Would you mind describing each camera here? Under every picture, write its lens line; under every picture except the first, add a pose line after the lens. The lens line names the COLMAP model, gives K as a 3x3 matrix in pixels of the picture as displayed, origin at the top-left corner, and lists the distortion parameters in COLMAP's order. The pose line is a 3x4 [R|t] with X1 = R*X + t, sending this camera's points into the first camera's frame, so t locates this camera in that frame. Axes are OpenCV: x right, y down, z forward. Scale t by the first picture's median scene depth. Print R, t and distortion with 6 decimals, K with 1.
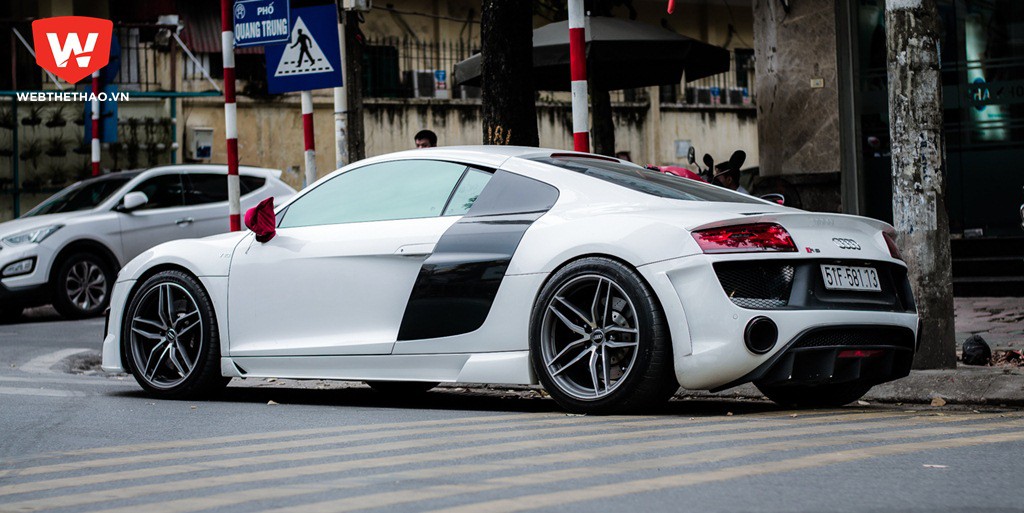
lens RADIAL K [[2285.6, 0, 512.0], [0, 2285.6, 256.5], [0, 0, 1]] dist [-0.091154, -0.224432]
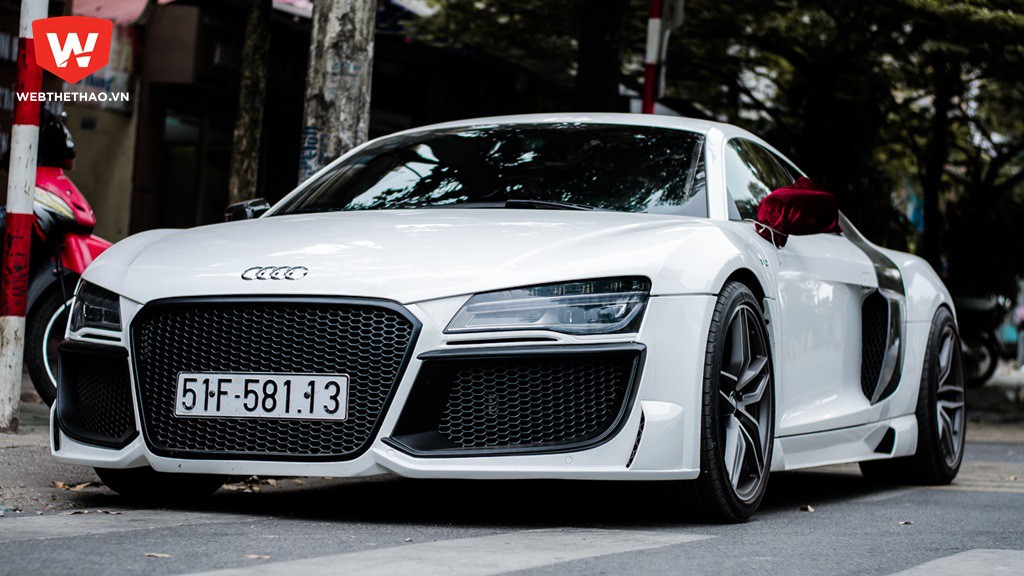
lens RADIAL K [[2305.5, 0, 512.0], [0, 2305.5, 288.0], [0, 0, 1]] dist [-0.104654, 0.141428]
pose [[-0.293827, 0.026895, 0.955480, -0.652527], [-0.047694, 0.997946, -0.042757, 0.033318], [-0.954668, -0.058134, -0.291941, 1.208255]]
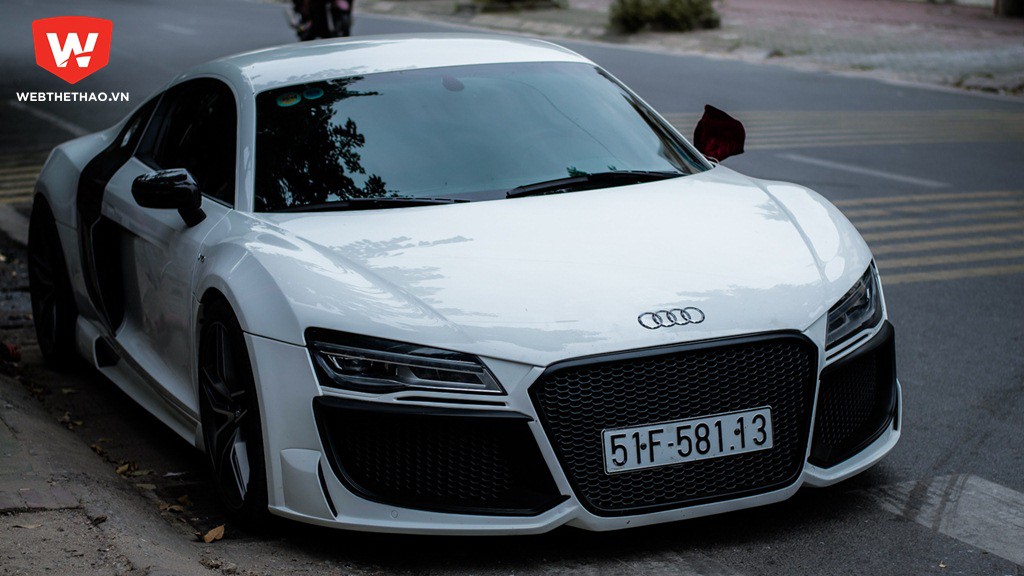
lens RADIAL K [[2249.6, 0, 512.0], [0, 2249.6, 288.0], [0, 0, 1]] dist [-0.108425, 0.132193]
pose [[-0.869411, -0.042271, 0.492277, -0.373609], [0.031638, 0.989526, 0.140845, -0.066298], [-0.493075, 0.138026, -0.858968, 1.554813]]
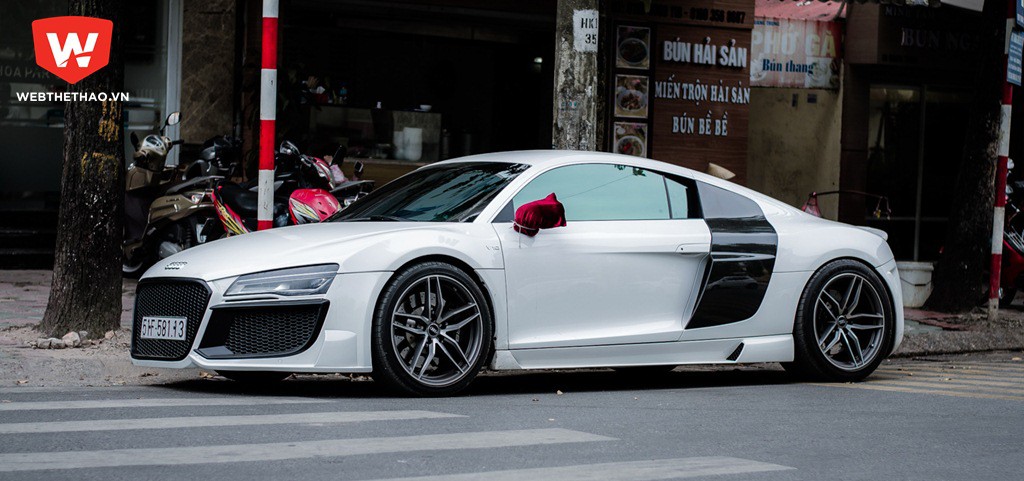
lens RADIAL K [[2289.1, 0, 512.0], [0, 2289.1, 240.5], [0, 0, 1]] dist [-0.076336, -0.344452]
pose [[0.270883, 0.009057, 0.962570, -1.061815], [-0.029763, 0.999556, -0.001029, -0.002848], [-0.962152, -0.028371, 0.271033, 0.708848]]
